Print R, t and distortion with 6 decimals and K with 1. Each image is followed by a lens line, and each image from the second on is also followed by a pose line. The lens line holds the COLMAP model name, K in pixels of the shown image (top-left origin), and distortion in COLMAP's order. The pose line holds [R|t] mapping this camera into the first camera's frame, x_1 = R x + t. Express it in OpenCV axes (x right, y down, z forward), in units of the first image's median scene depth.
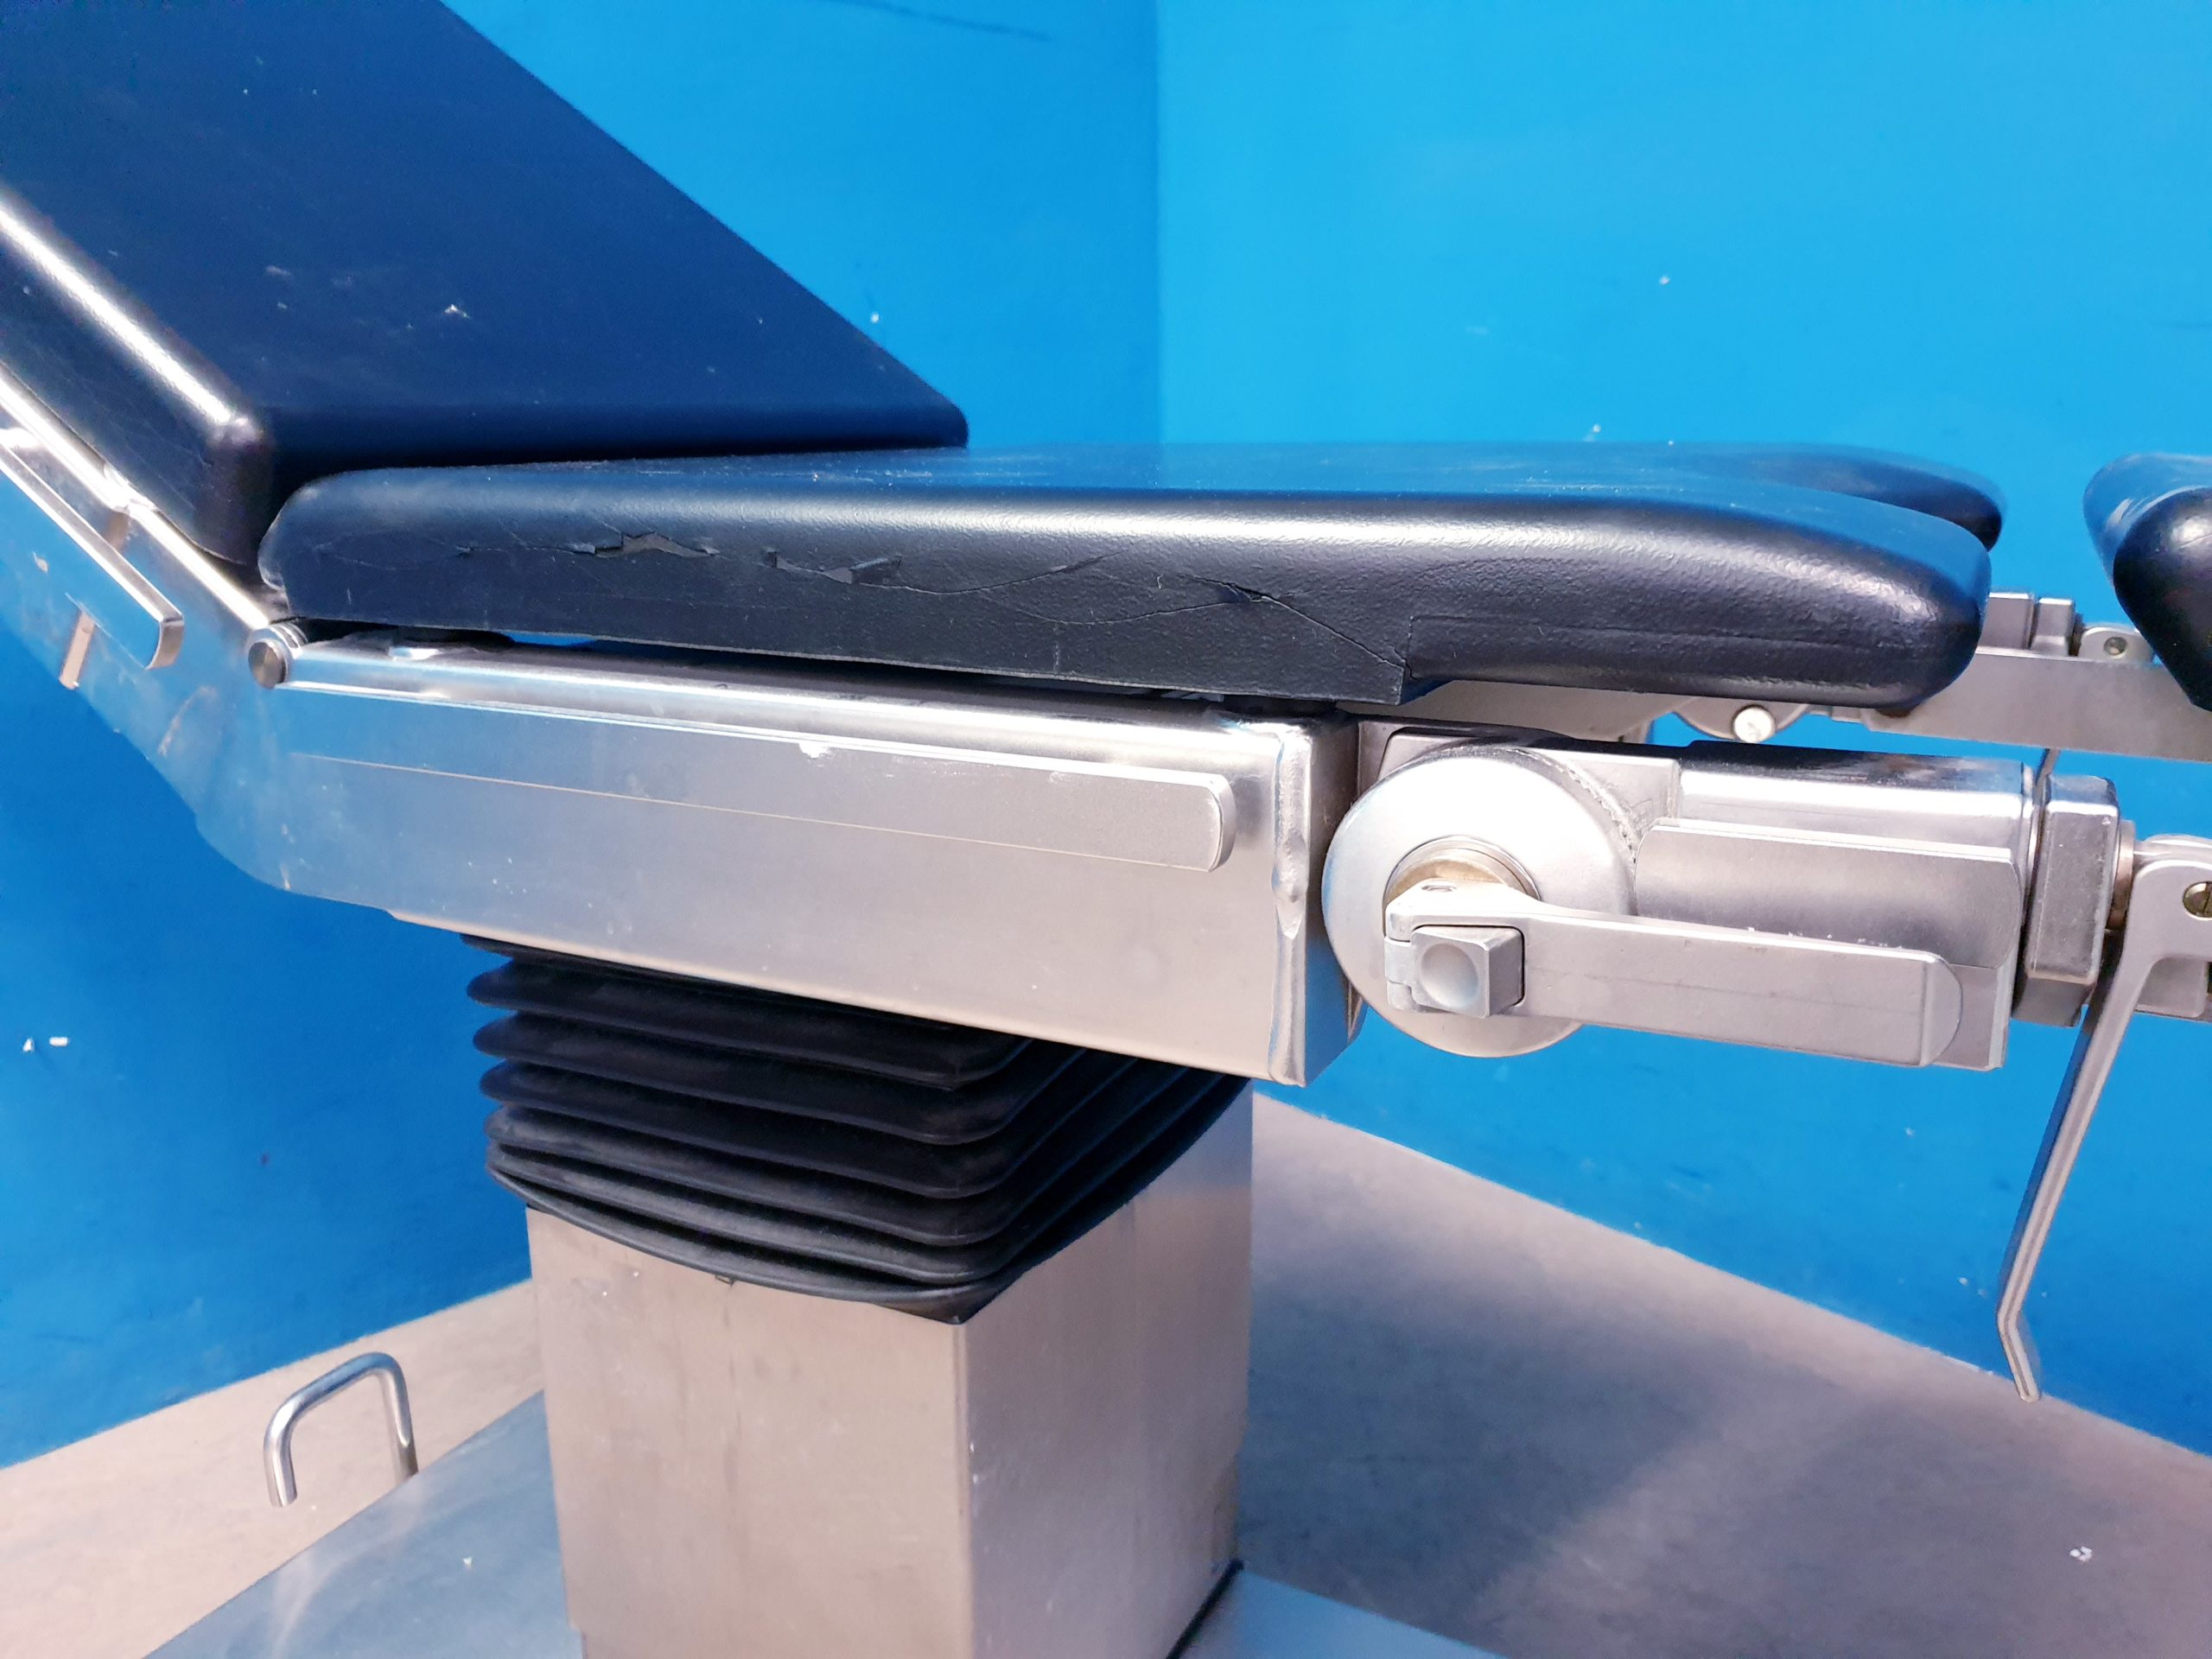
lens RADIAL K [[1787.4, 0, 1076.5], [0, 1787.4, 832.2], [0, 0, 1]] dist [-0.000327, 0.035934]
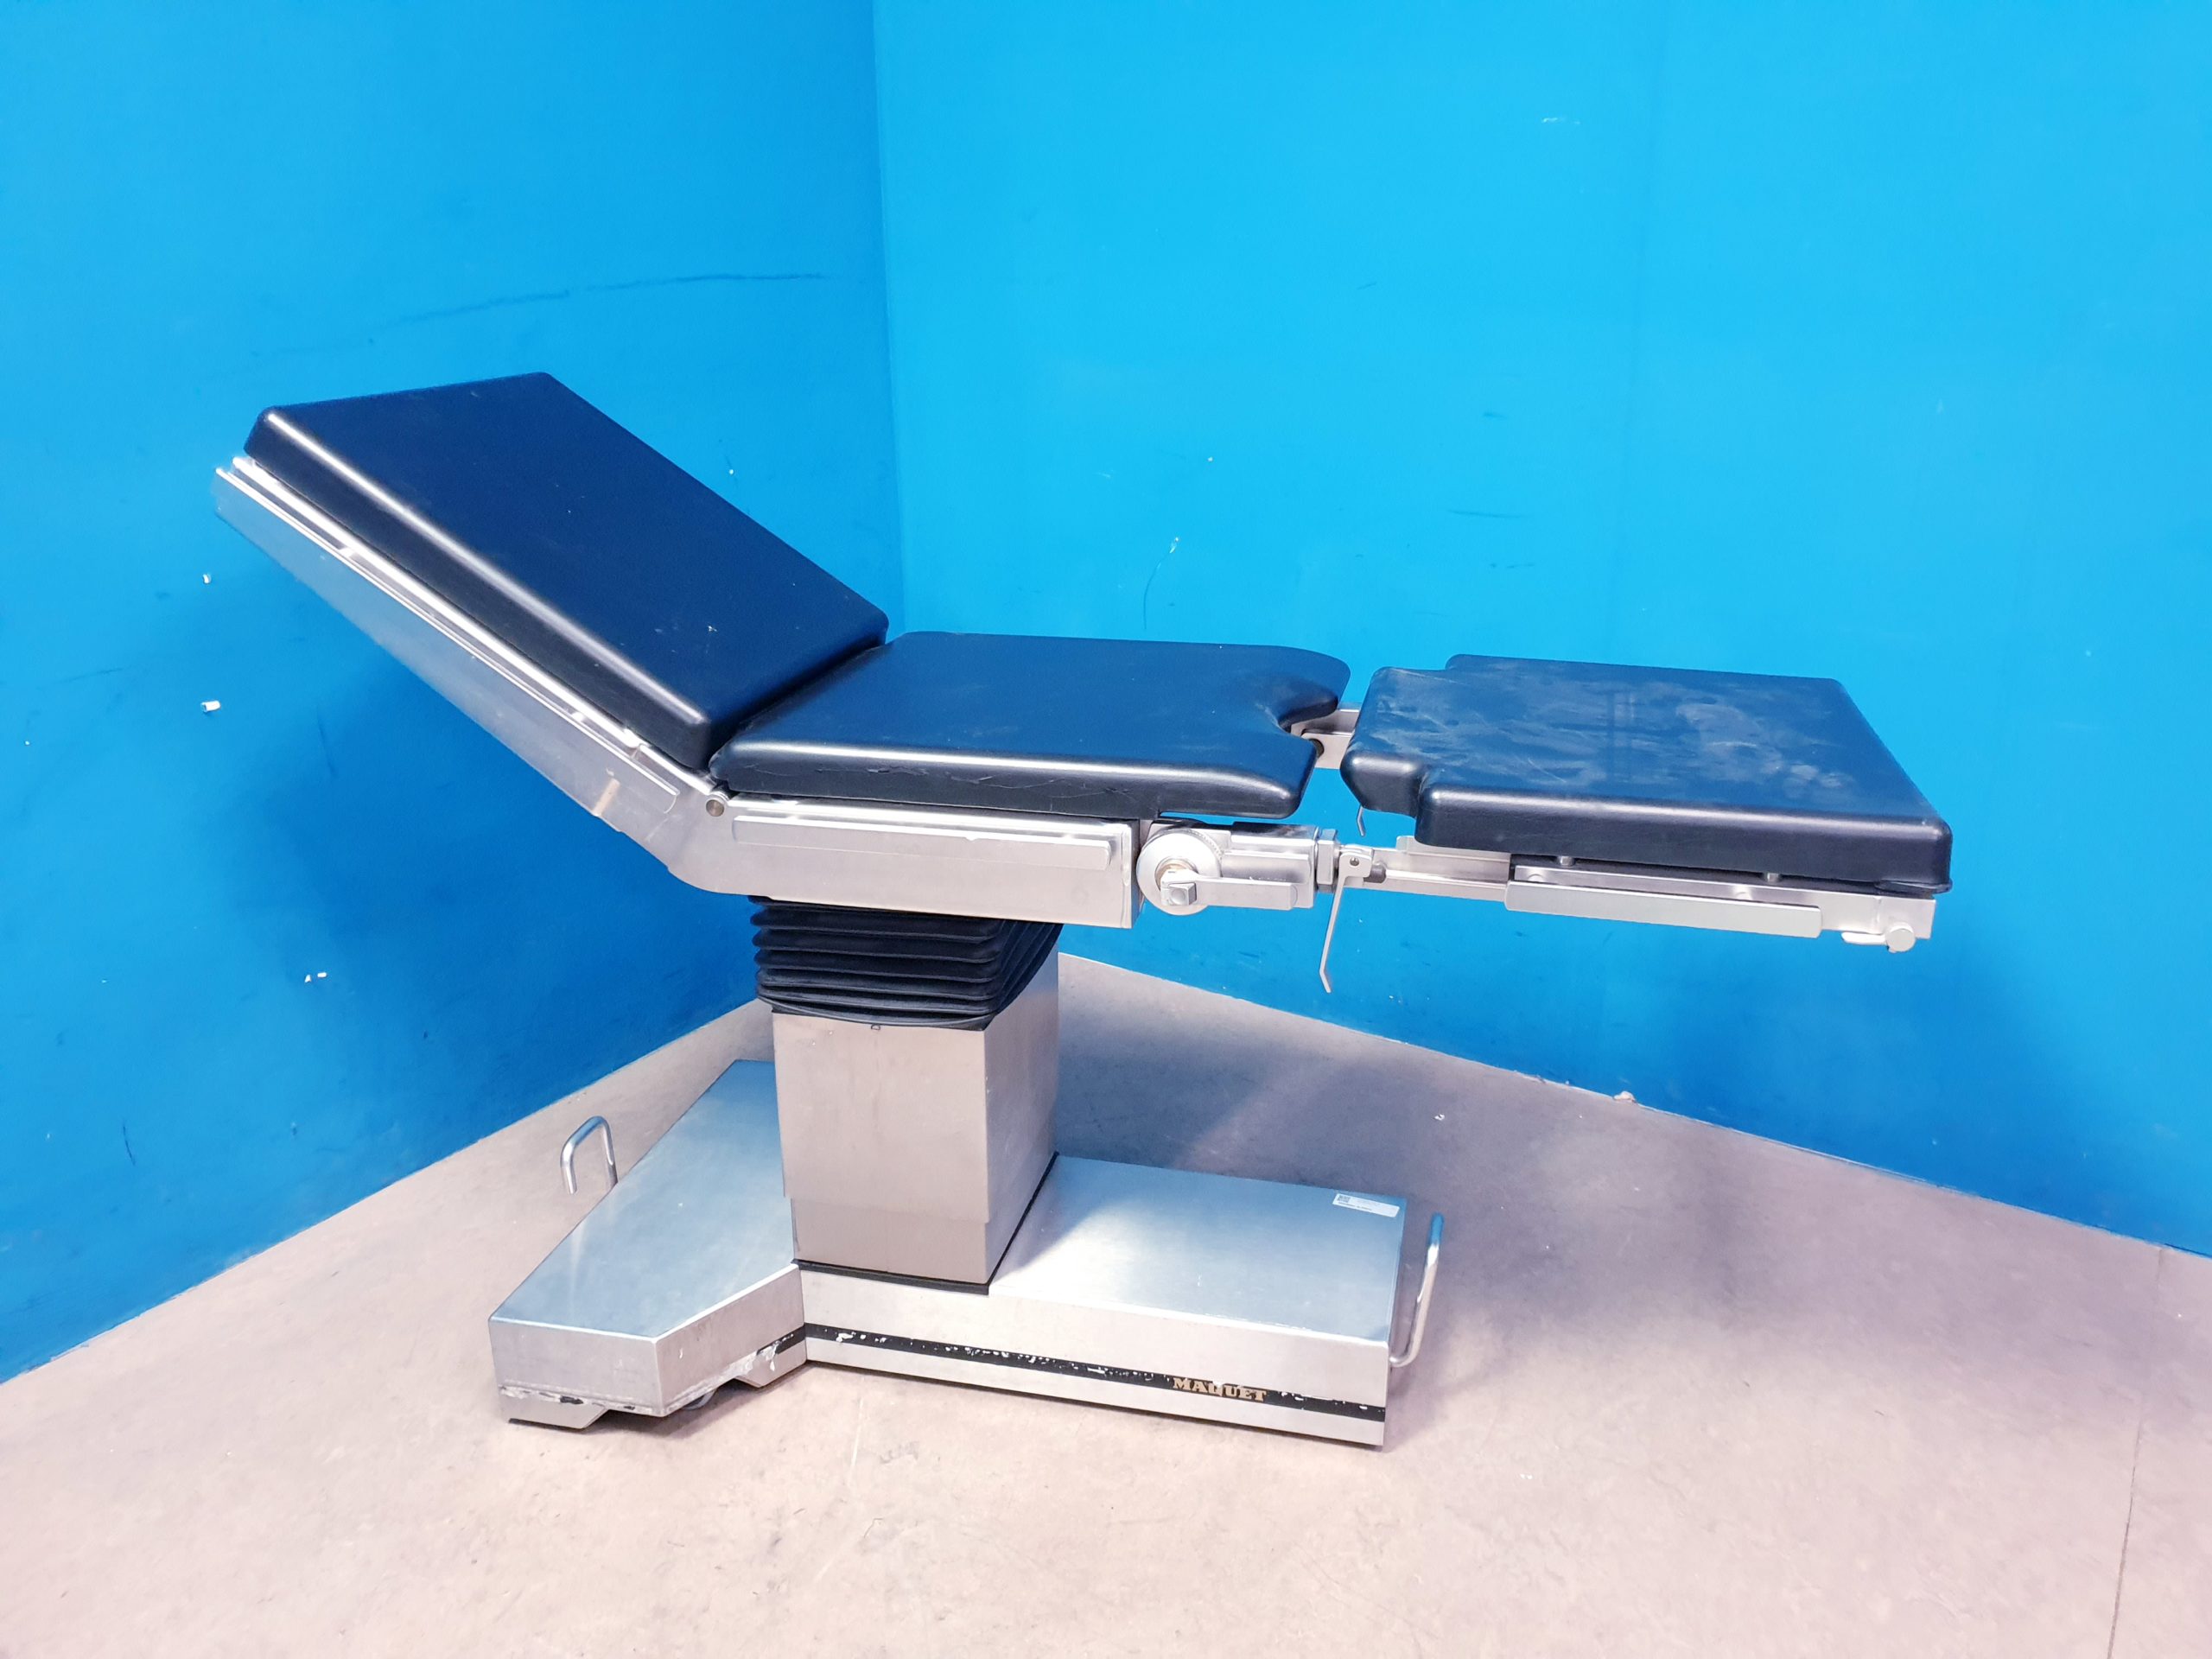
lens RADIAL K [[1787.4, 0, 1126.0], [0, 1787.4, 798.0], [0, 0, 1]] dist [-0.000327, 0.035934]
pose [[0.963550, -0.079842, 0.255337, -0.529939], [0.062132, 0.995116, 0.076702, -0.264692], [-0.260214, -0.058042, 0.963805, -1.635719]]
